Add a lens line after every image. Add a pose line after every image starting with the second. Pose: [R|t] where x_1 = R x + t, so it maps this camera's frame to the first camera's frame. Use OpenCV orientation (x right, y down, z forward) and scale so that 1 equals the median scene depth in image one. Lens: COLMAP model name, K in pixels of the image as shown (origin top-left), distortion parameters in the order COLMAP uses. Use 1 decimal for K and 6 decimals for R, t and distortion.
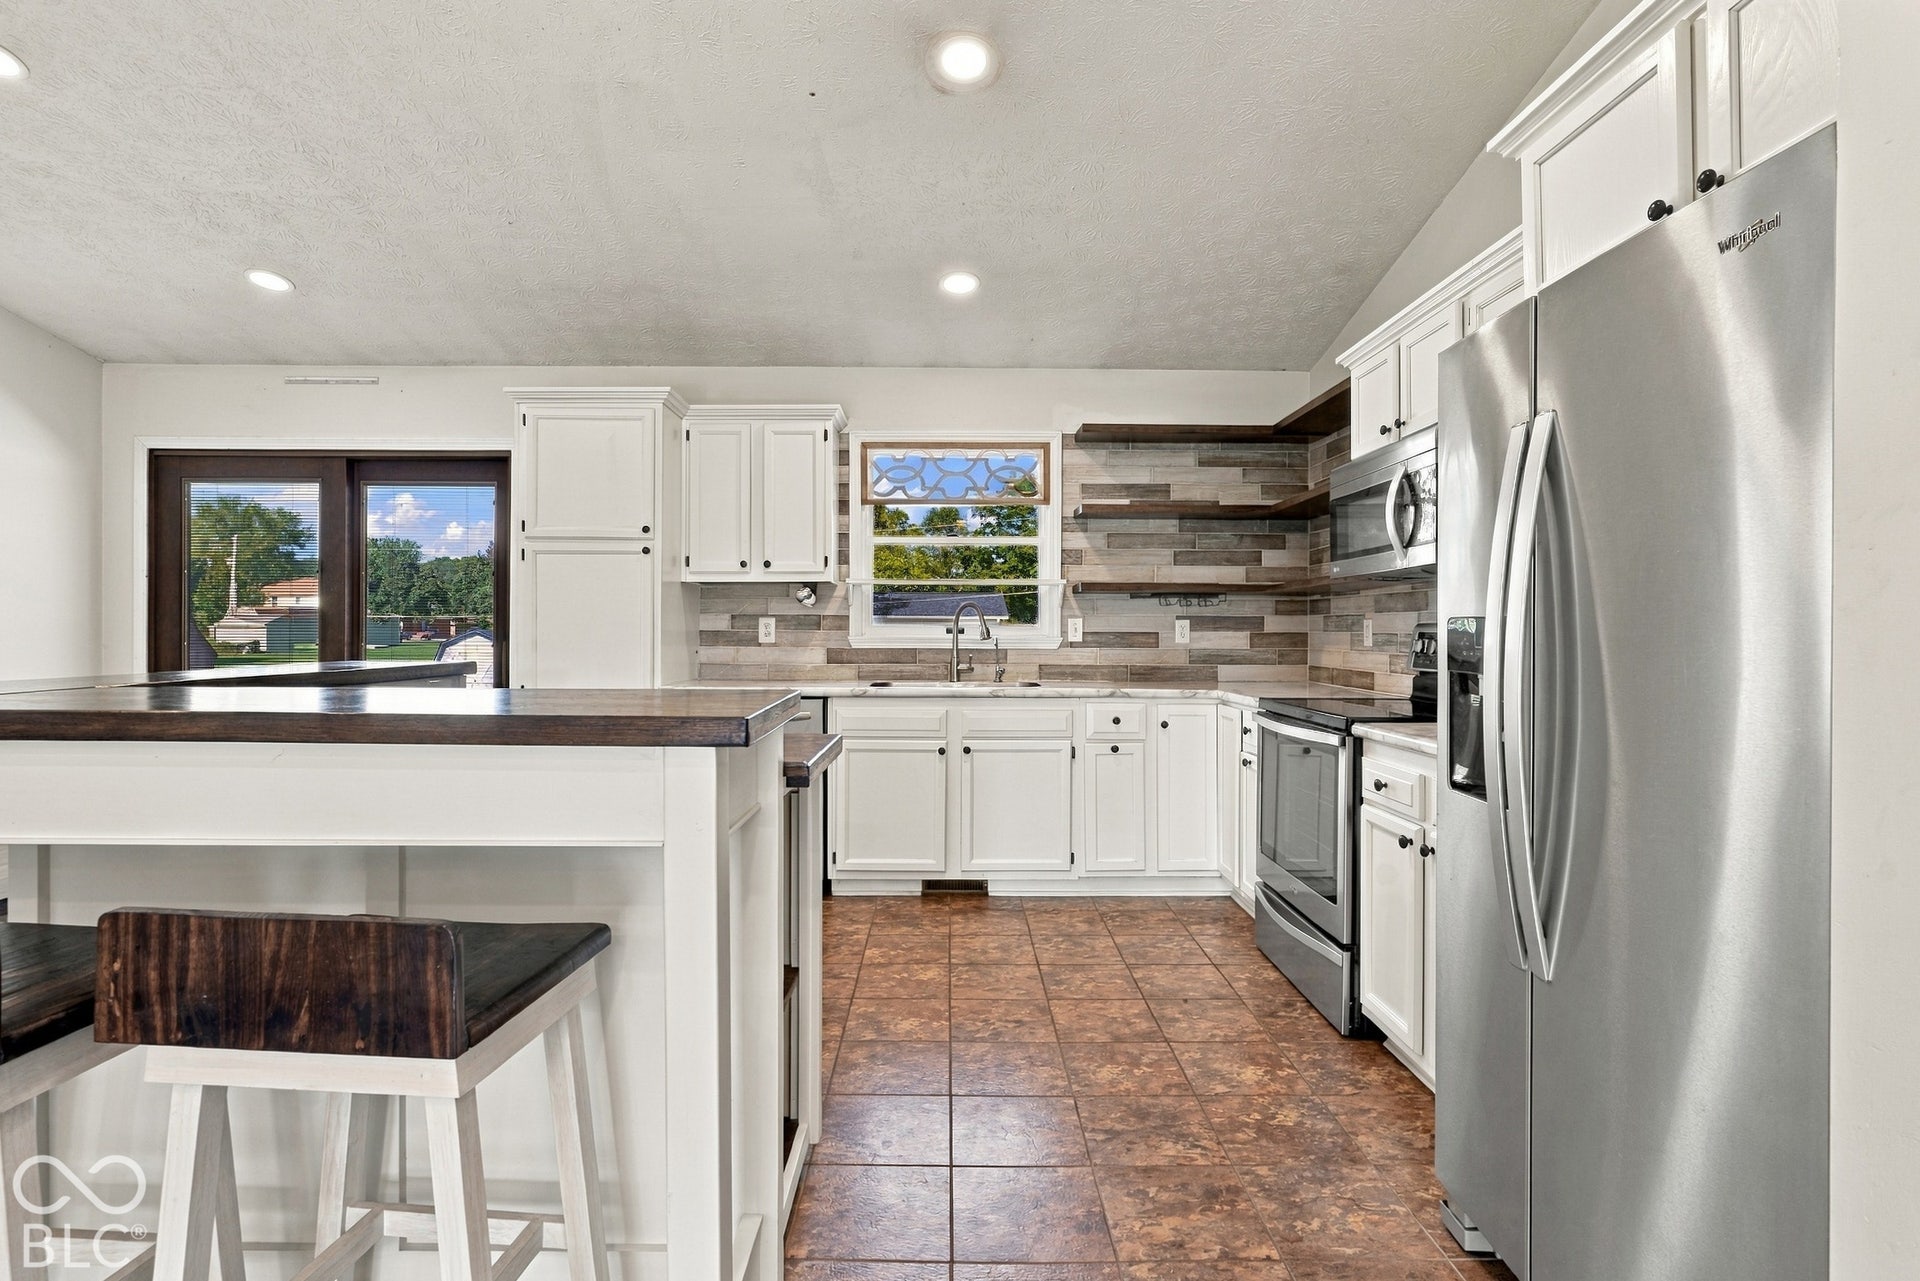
lens RADIAL K [[934.3, 0, 963.7], [0, 934.3, 631.2], [0, 0, 1]] dist [-0.001278, 0.000765]
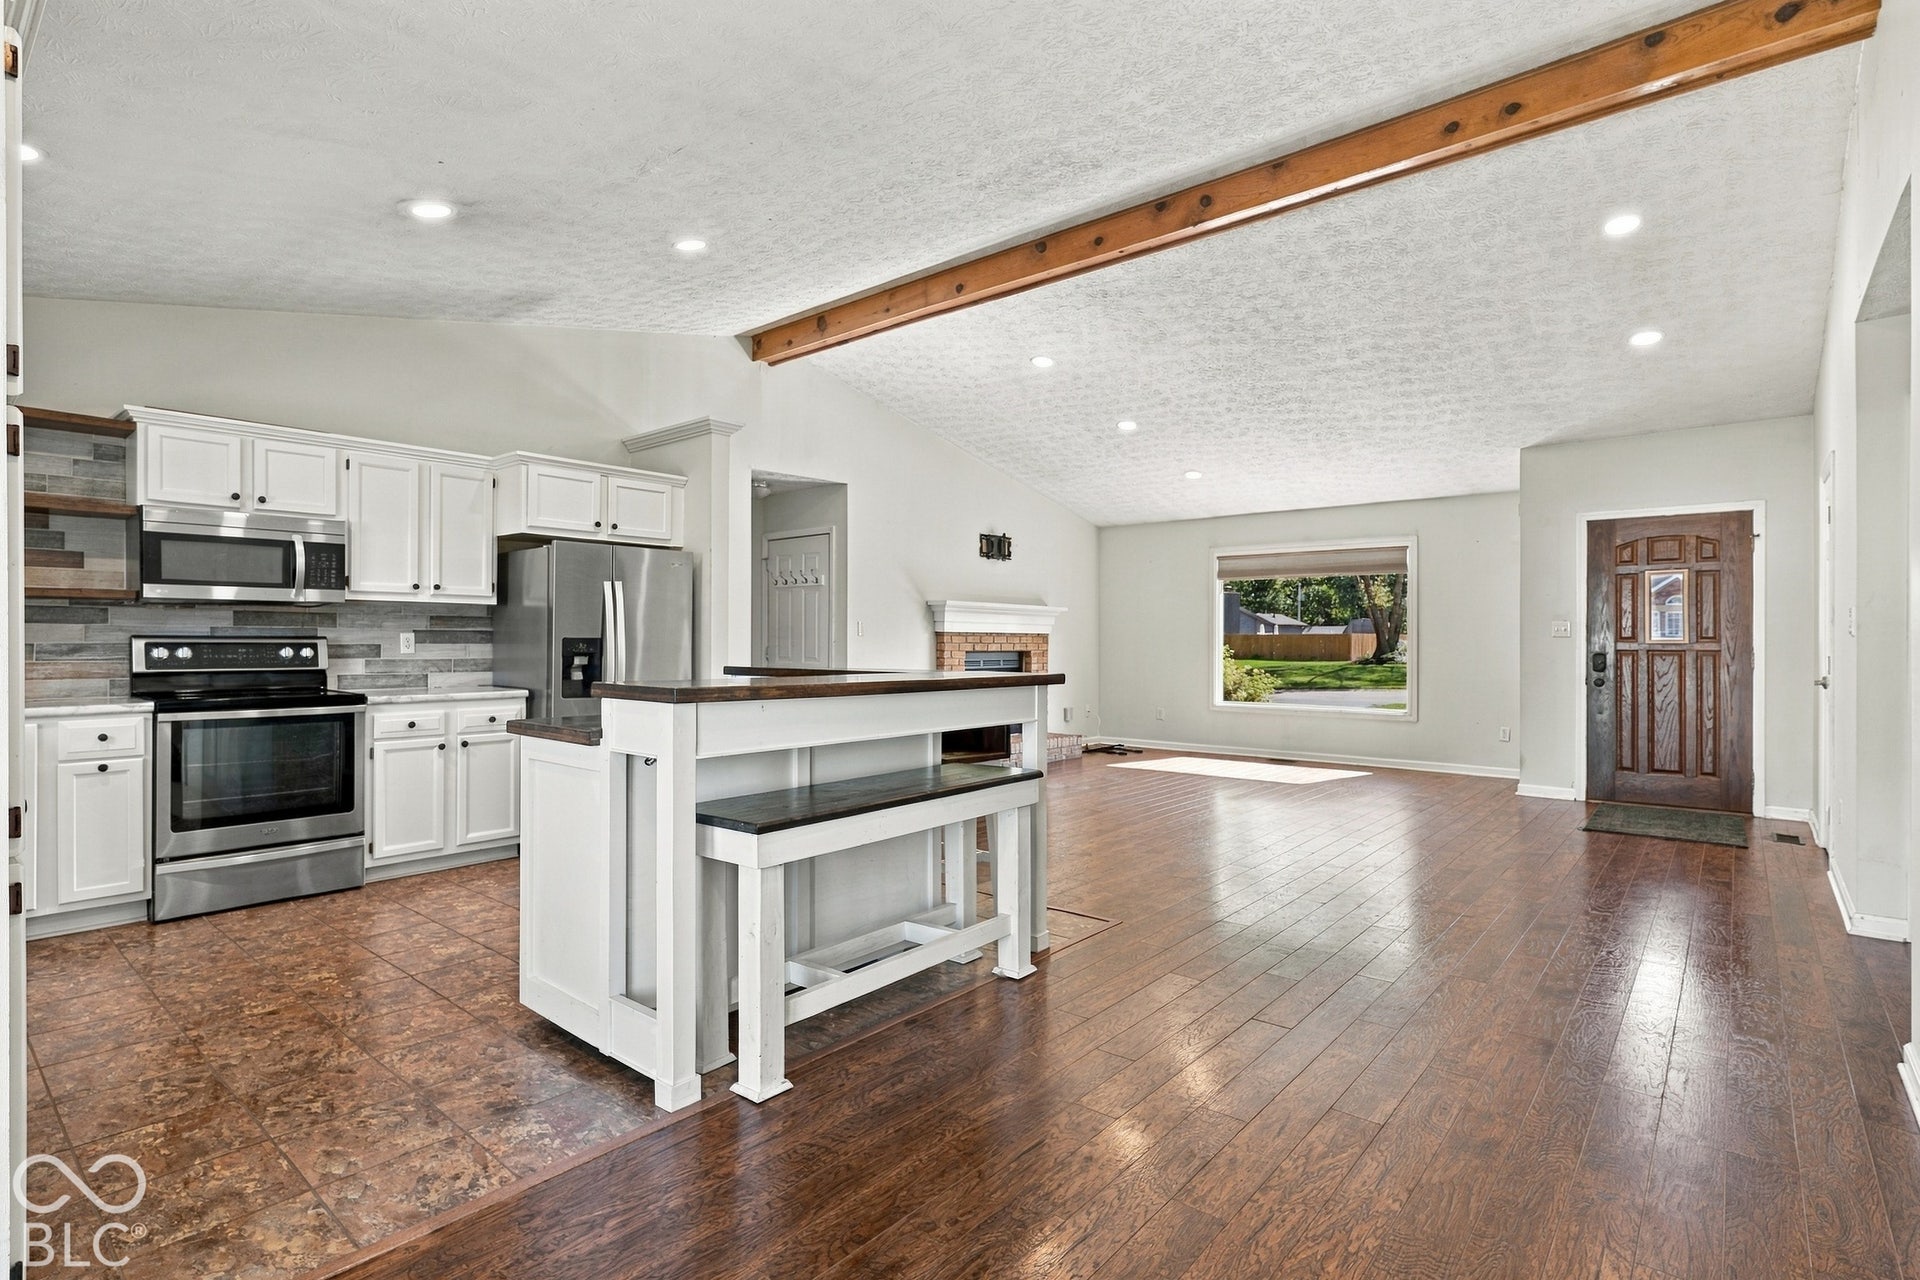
lens RADIAL K [[930.9, 0, 955.8], [0, 930.9, 636.1], [0, 0, 1]] dist [-0.002687, 0.000537]
pose [[-0.748212, -0.002048, 0.663456, -0.848184], [-0.004718, 0.999986, -0.002235, -0.007007], [-0.663443, -0.004802, -0.748212, 0.886259]]
